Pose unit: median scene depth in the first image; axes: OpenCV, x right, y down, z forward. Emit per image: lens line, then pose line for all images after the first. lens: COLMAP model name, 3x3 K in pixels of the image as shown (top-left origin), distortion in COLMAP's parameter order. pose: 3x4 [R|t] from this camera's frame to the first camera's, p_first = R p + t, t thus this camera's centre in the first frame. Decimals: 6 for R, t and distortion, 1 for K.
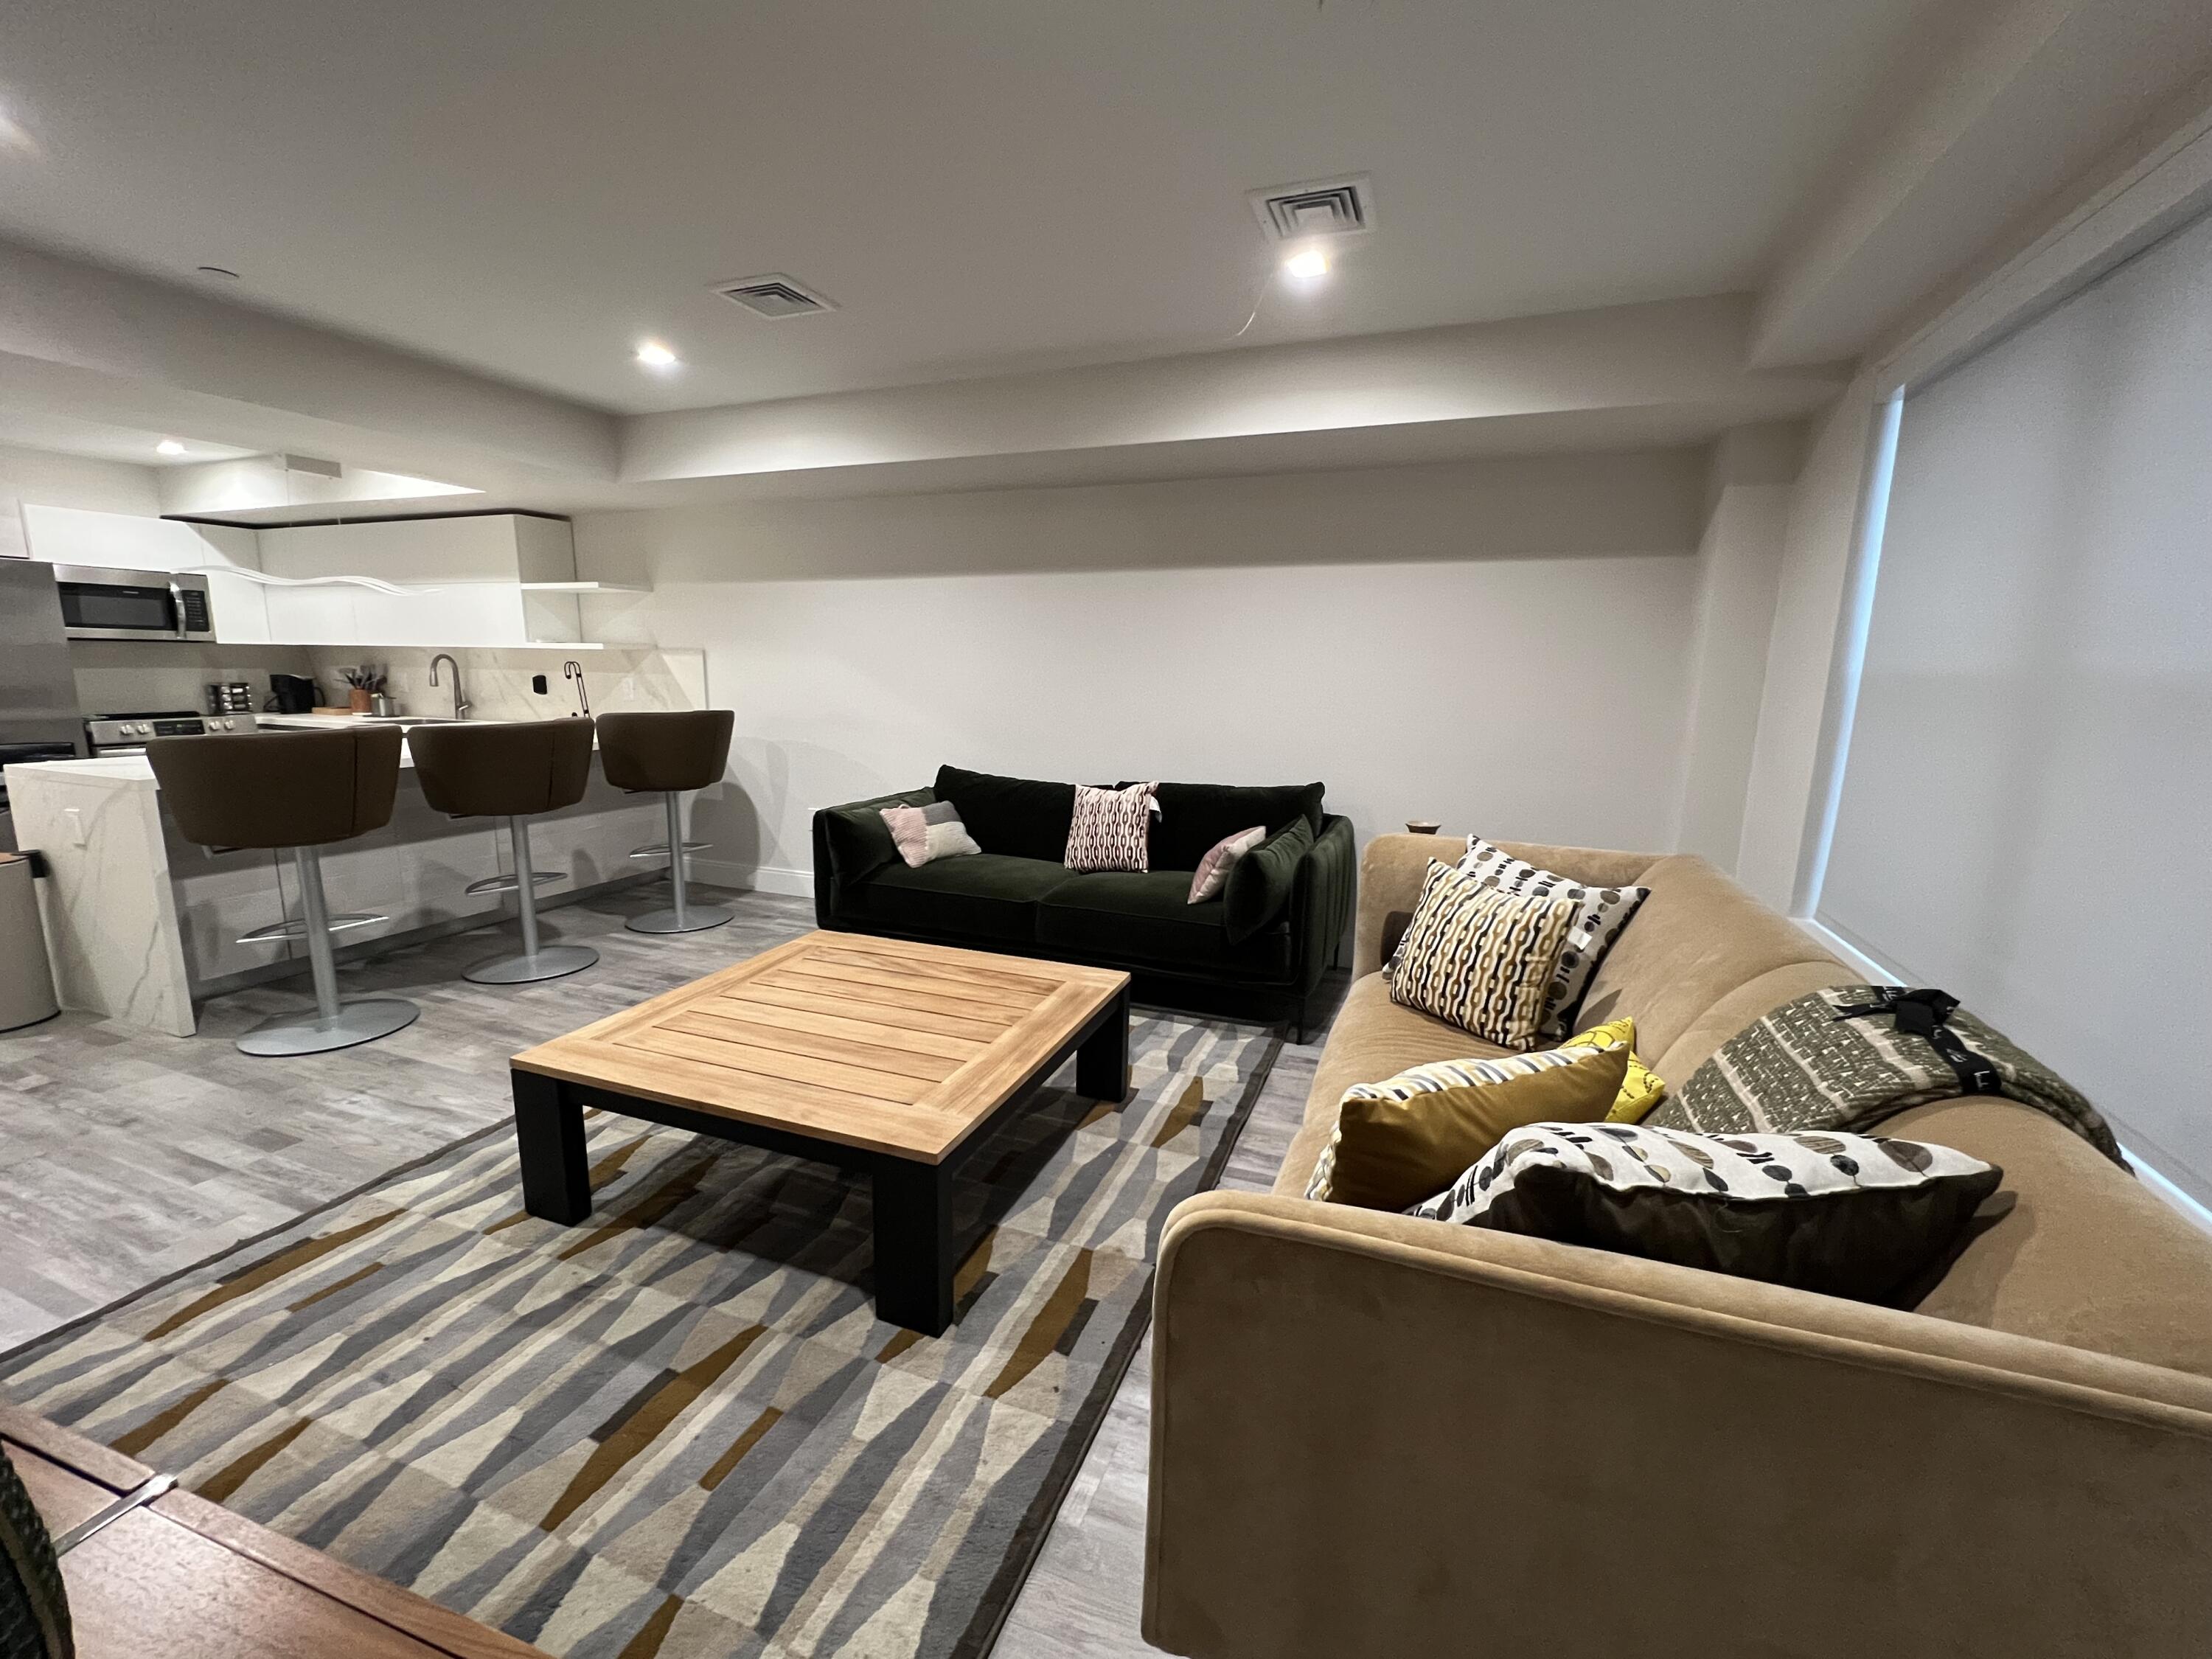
lens RADIAL K [[930.2, 0, 1100.4], [0, 930.2, 832.4], [0, 0, 1]] dist [-0.001172, -0.000313]
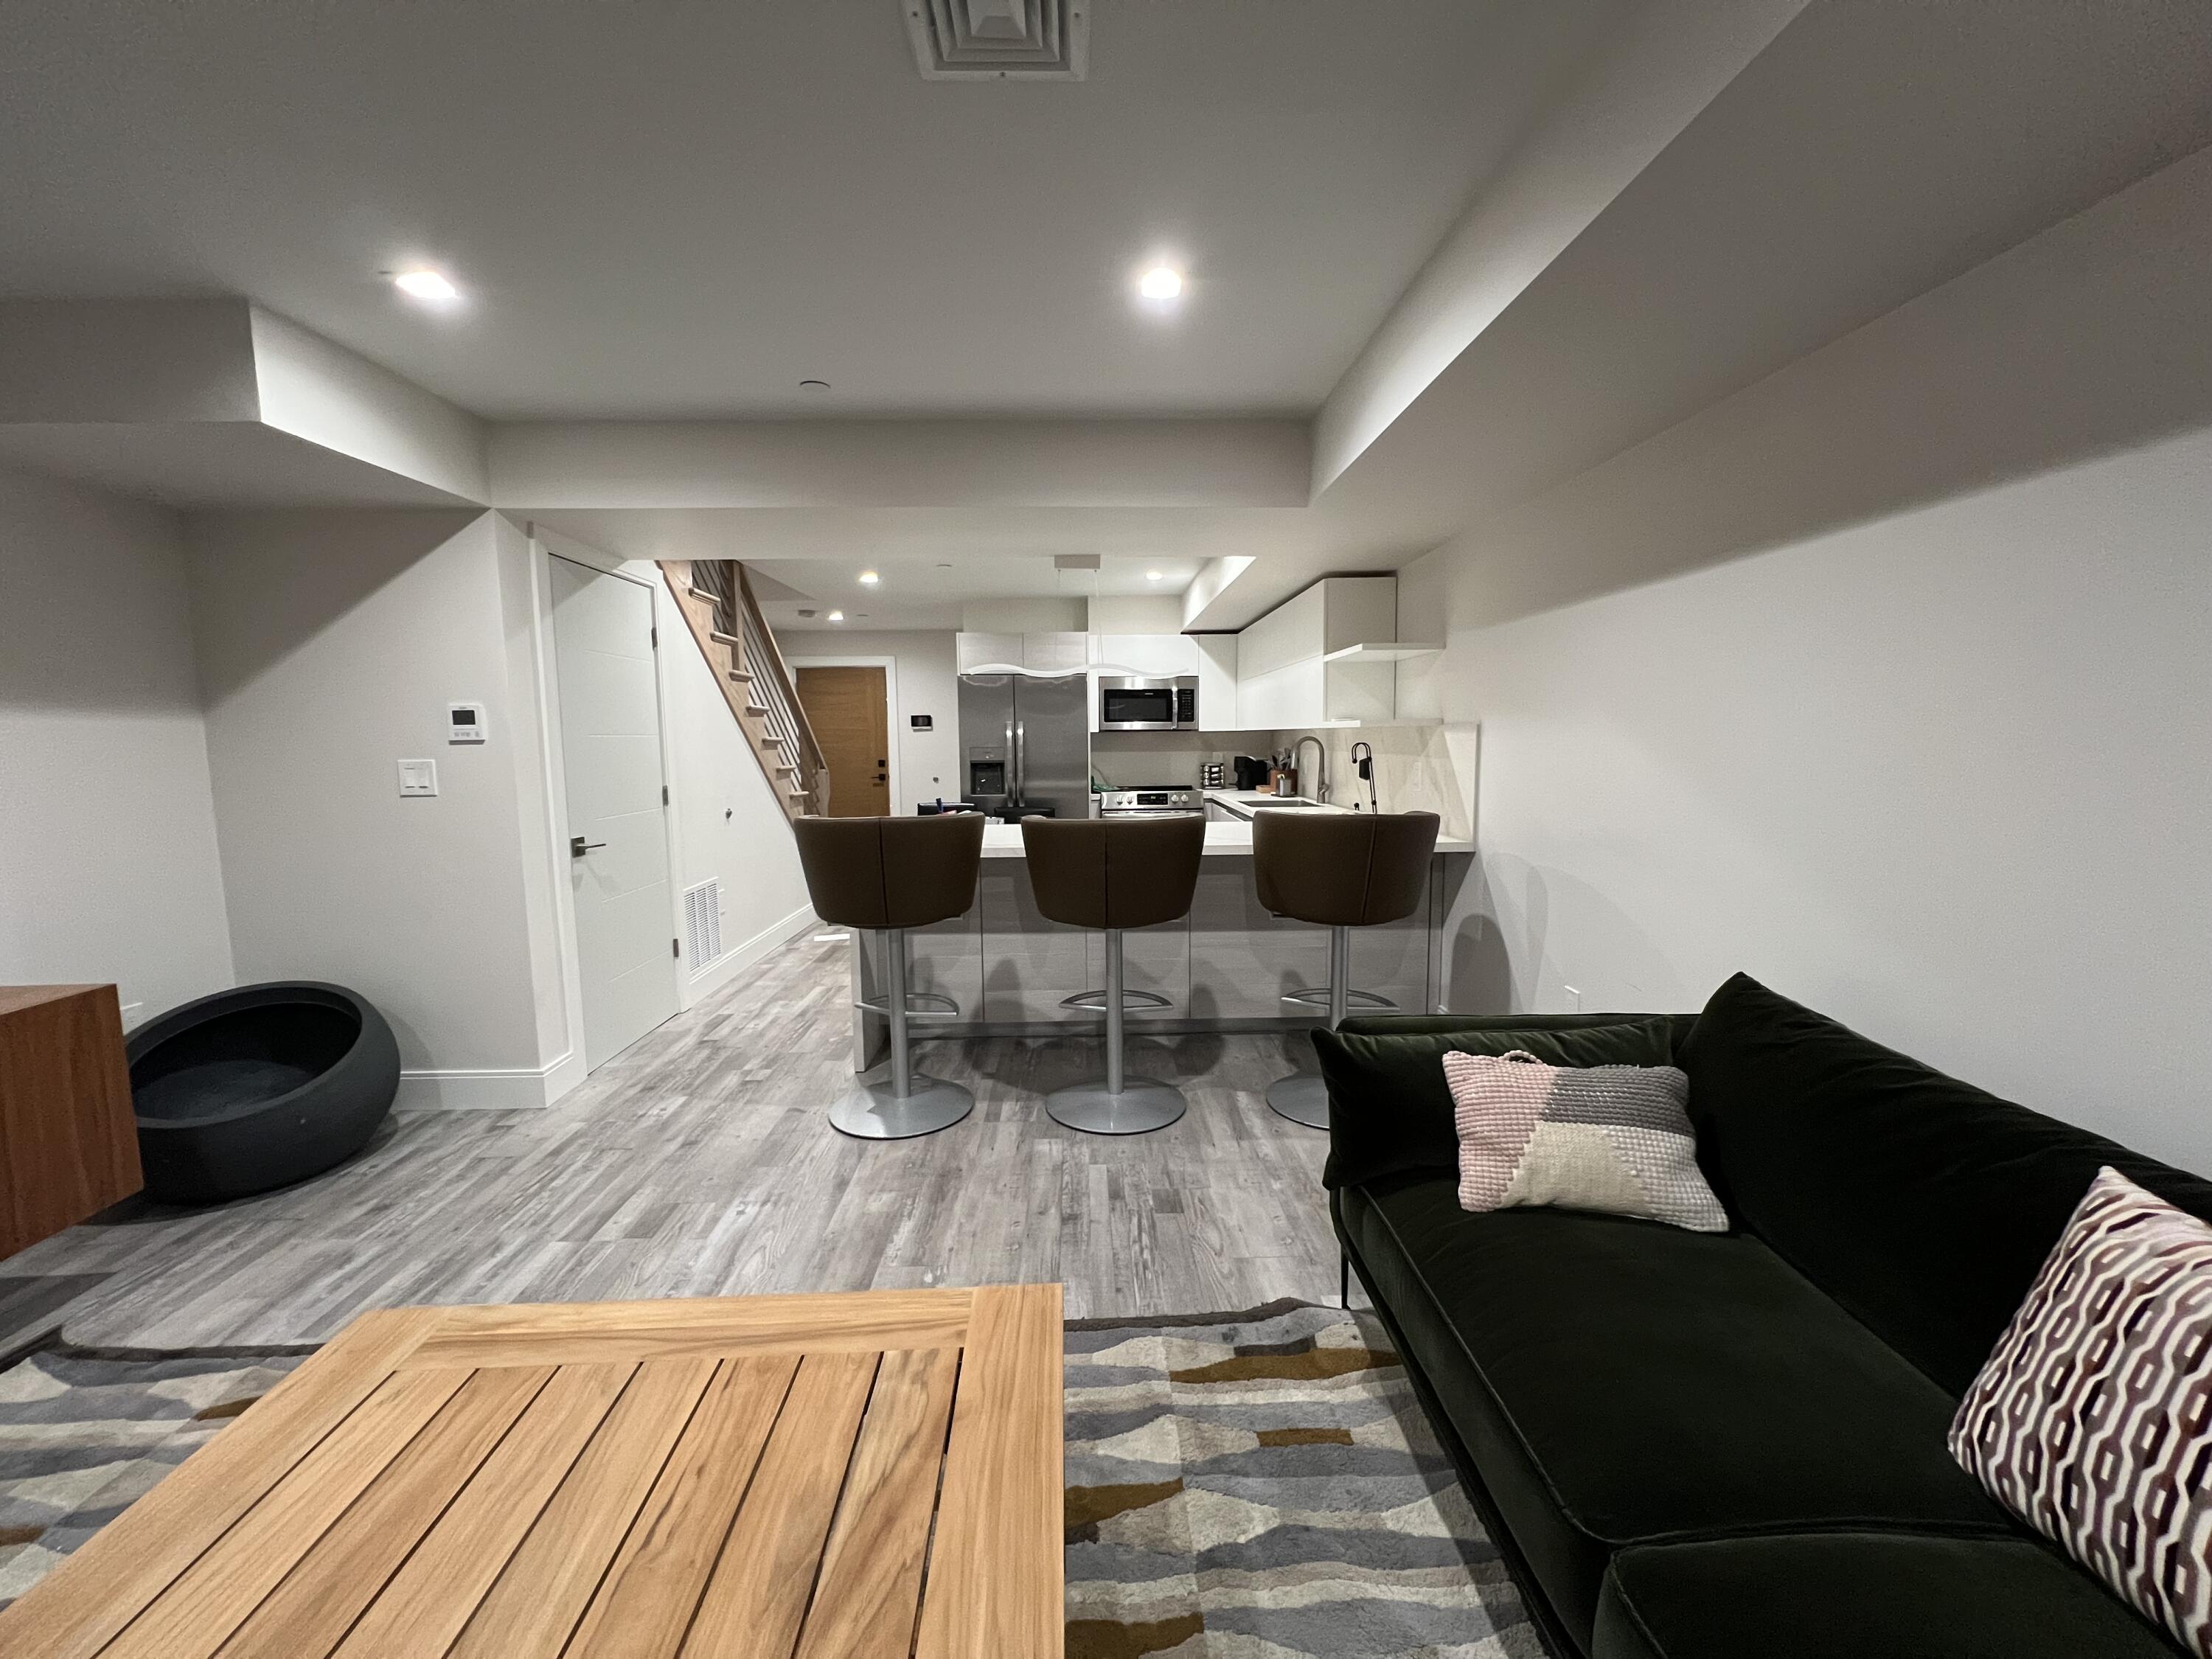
lens RADIAL K [[881.7, 0, 1101.5], [0, 881.7, 833.1], [0, 0, 1]] dist [-0.000202, -0.000806]
pose [[0.397292, 0.080800, -0.914128, 0.091325], [-0.150065, 0.988428, 0.022146, -0.116965], [0.905339, 0.128380, 0.404820, 0.652208]]
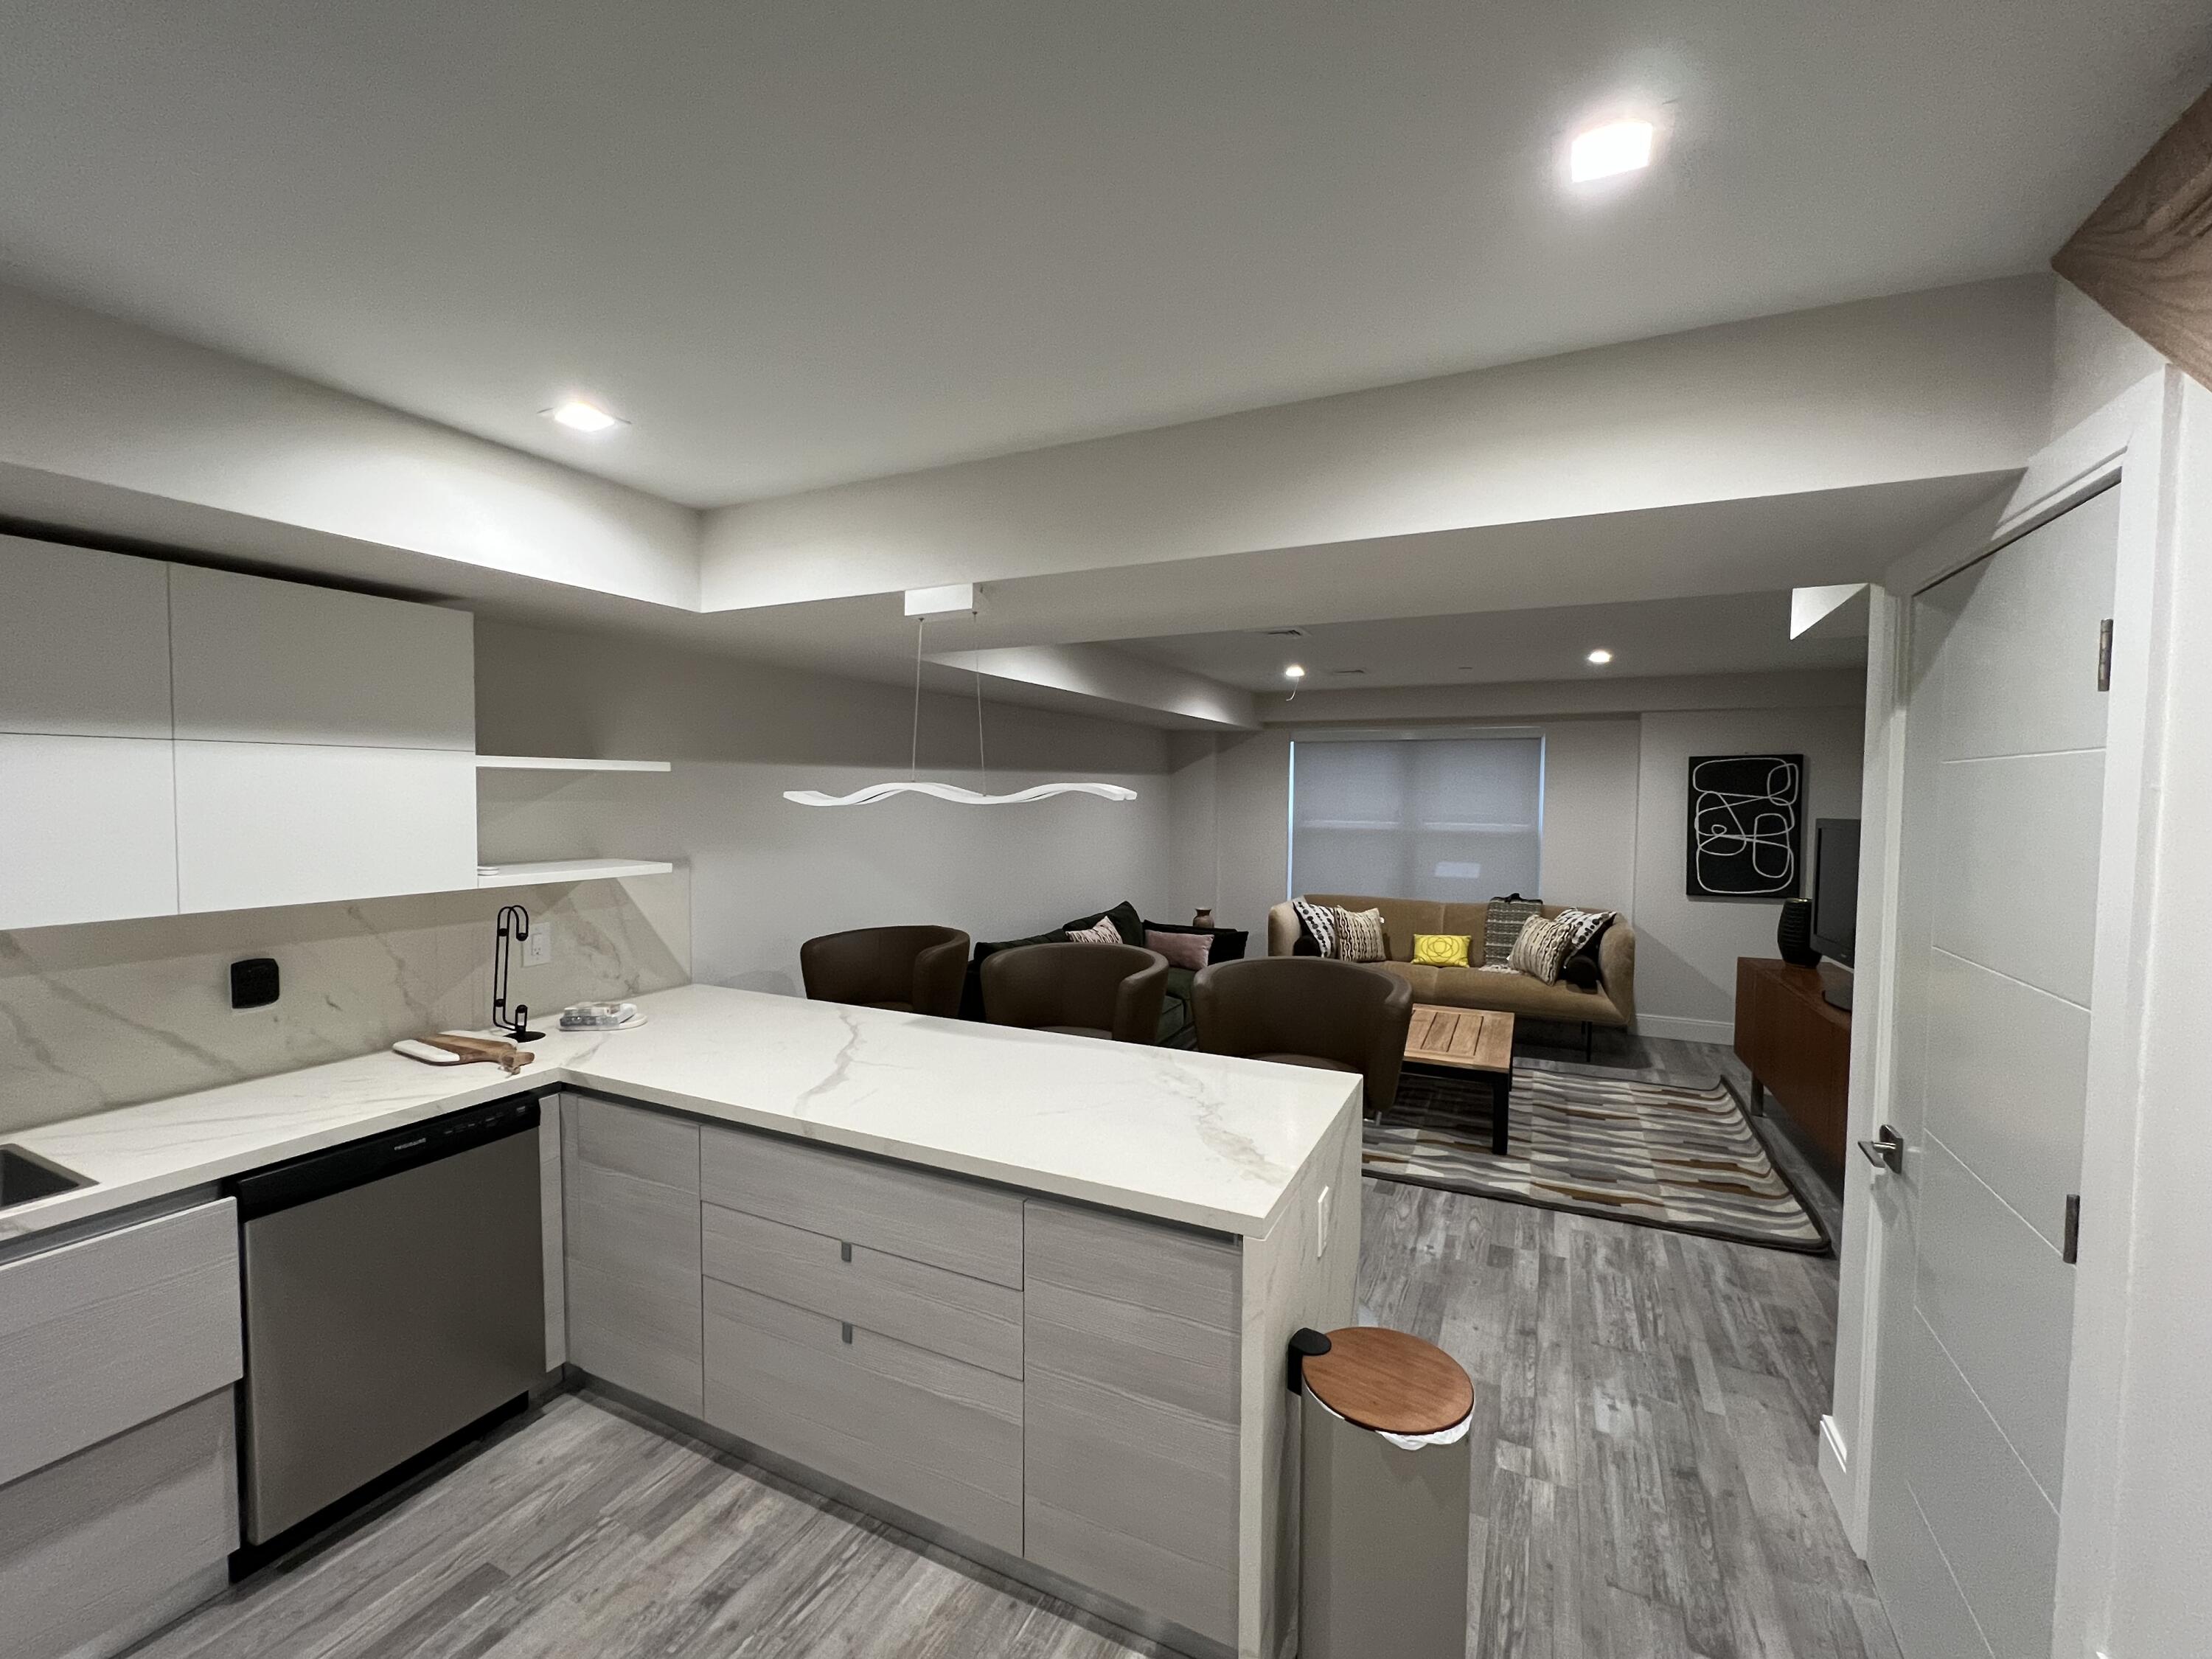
lens RADIAL K [[930.2, 0, 1105.4], [0, 930.2, 834.2], [0, 0, 1]] dist [-0.001172, -0.000313]
pose [[0.070362, -0.061779, 0.995607, -1.413432], [0.175437, 0.983289, 0.048616, -0.258252], [-0.981973, 0.171246, 0.080025, 0.867918]]
